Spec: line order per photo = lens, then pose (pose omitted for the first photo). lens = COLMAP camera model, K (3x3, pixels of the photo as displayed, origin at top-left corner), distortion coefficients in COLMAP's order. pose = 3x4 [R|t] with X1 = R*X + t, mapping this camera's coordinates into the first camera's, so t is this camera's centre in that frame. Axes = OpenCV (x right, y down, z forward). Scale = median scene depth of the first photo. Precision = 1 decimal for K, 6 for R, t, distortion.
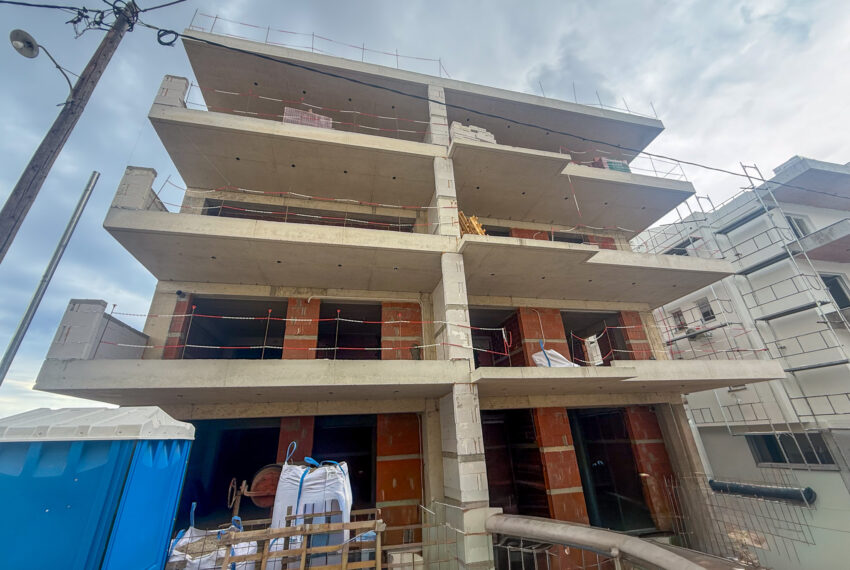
lens RADIAL K [[338.5, 0, 423.0], [0, 338.5, 285.3], [0, 0, 1]] dist [-0.001217, 0.000269]
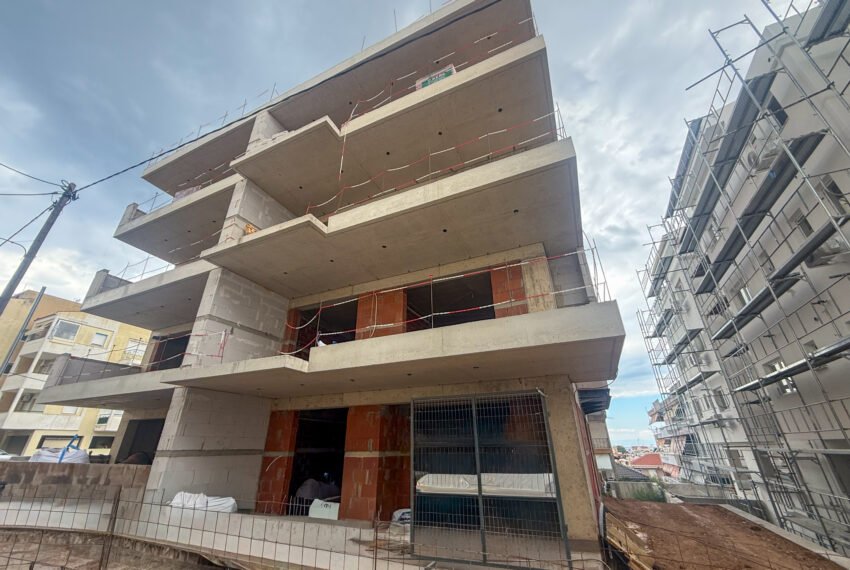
lens RADIAL K [[337.6, 0, 423.4], [0, 337.6, 285.7], [0, 0, 1]] dist [-0.000727, -0.000111]
pose [[0.787443, -0.225878, -0.573509, 1.080265], [0.226732, 0.971347, -0.071259, 0.165816], [0.573172, -0.073921, 0.816094, 0.423133]]
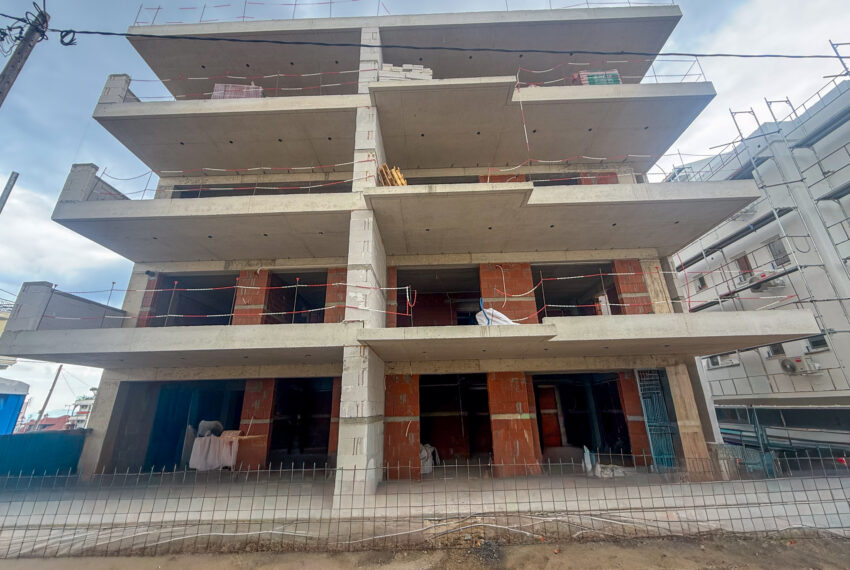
lens RADIAL K [[338.5, 0, 423.0], [0, 338.5, 285.3], [0, 0, 1]] dist [-0.001217, 0.000269]
pose [[0.969613, -0.058096, -0.237647, 0.401914], [0.078867, 0.993762, 0.078844, 0.043882], [0.231584, -0.095191, 0.968147, 0.100221]]
